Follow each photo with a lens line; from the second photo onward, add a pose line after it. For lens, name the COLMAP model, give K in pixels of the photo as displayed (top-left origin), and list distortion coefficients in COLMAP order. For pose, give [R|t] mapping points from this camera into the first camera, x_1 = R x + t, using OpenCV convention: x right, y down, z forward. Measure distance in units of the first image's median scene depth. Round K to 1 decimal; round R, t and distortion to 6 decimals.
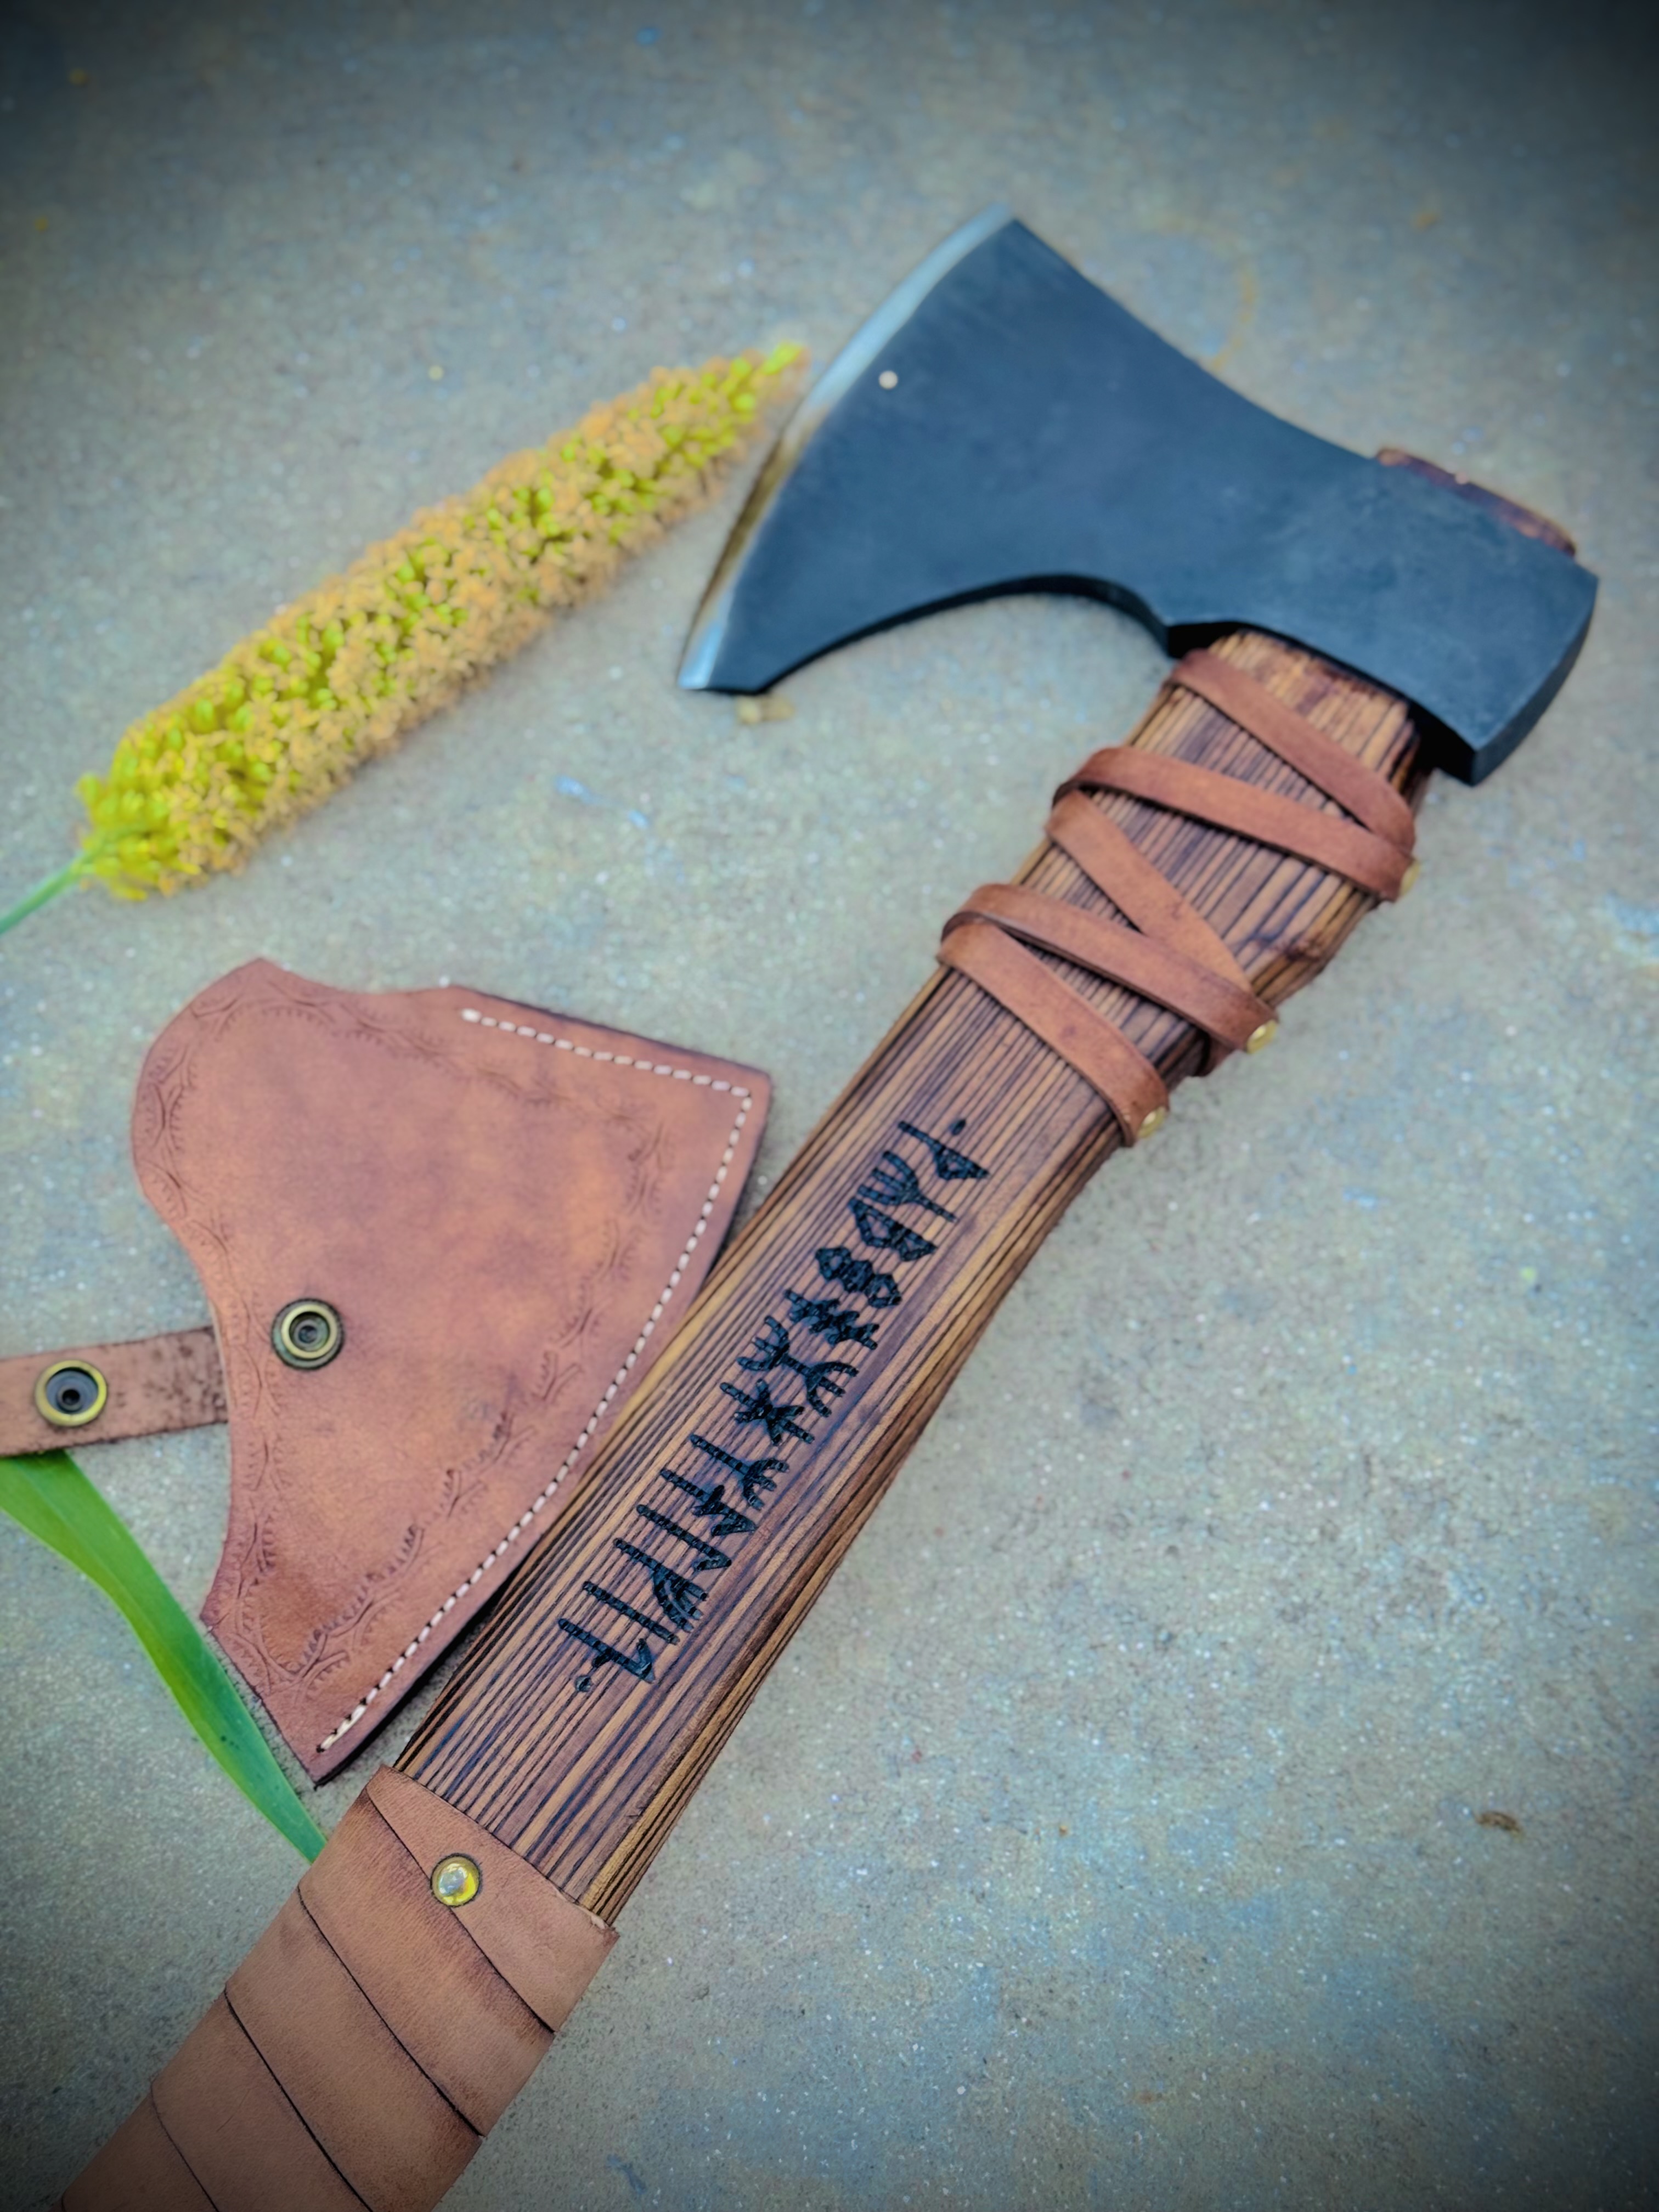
lens RADIAL K [[3253.3, 0, 847.7], [0, 3253.3, 1107.8], [0, 0, 1]] dist [0.159748, -0.137756]
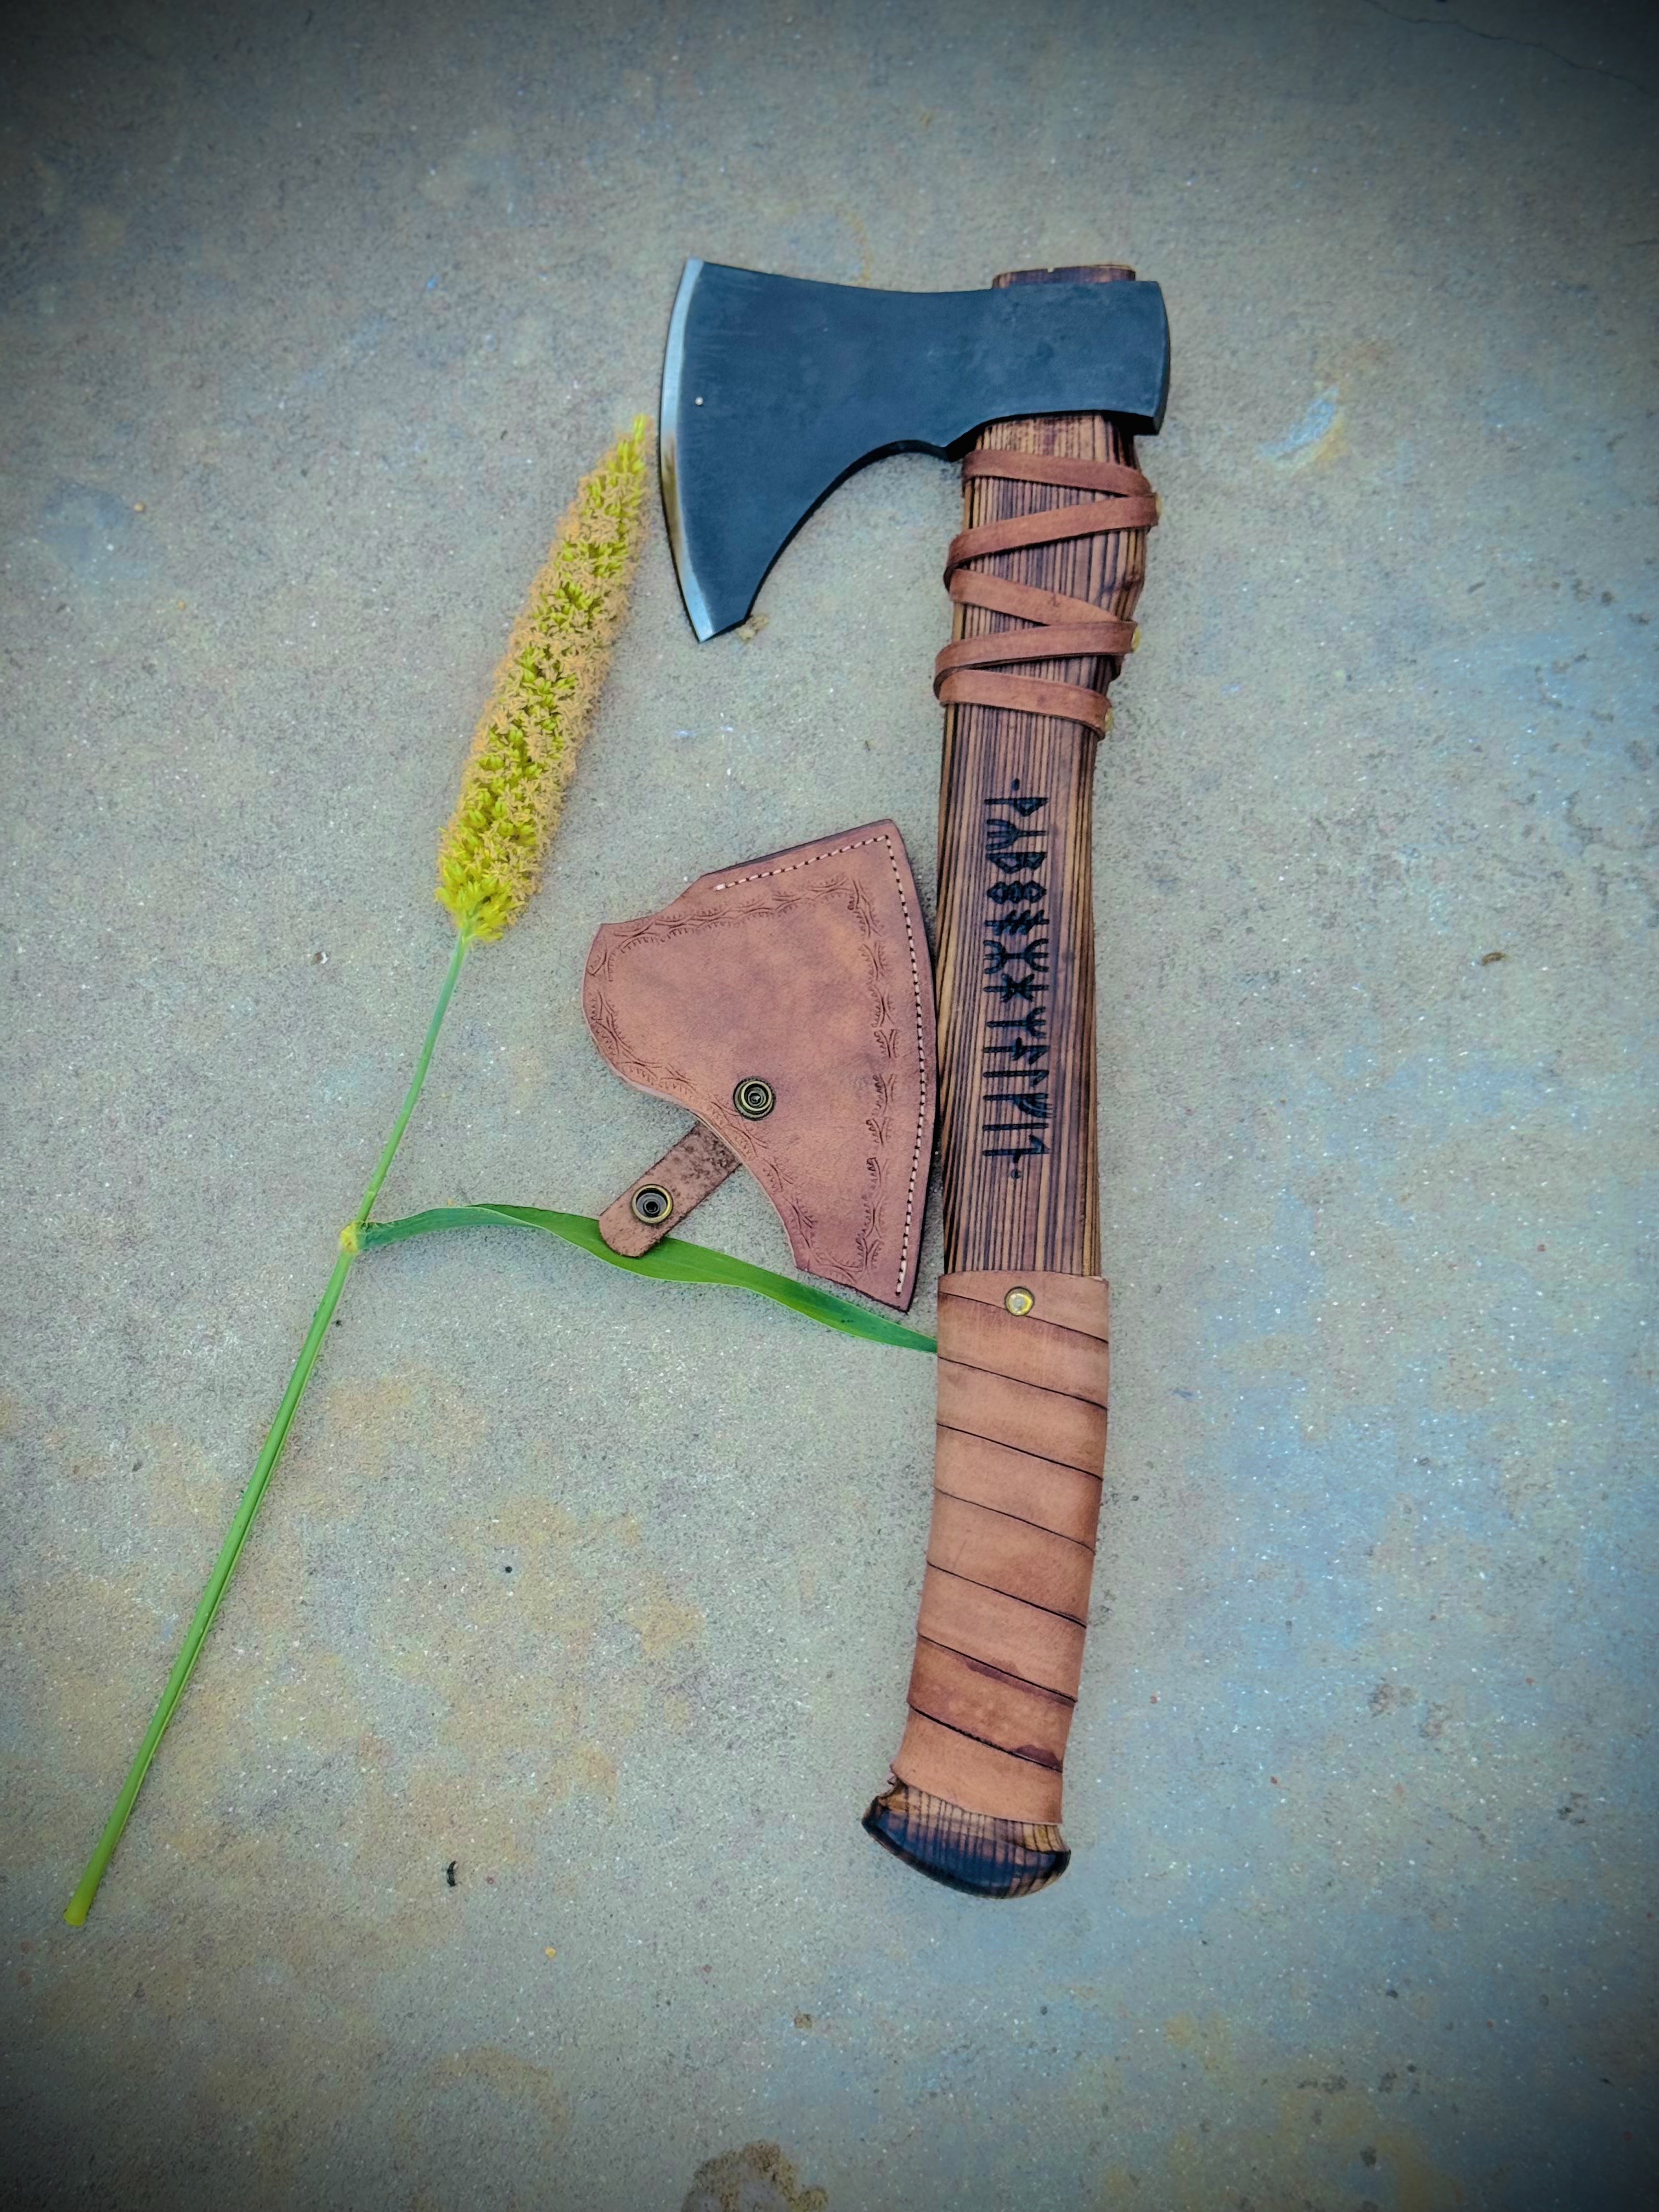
lens RADIAL K [[3253.3, 0, 847.7], [0, 3253.3, 1107.8], [0, 0, 1]] dist [0.159748, -0.137756]
pose [[0.839835, -0.541386, 0.039727, -0.196586], [0.532695, 0.836010, 0.131614, -0.122749], [-0.104467, -0.089372, 0.990505, -0.667715]]
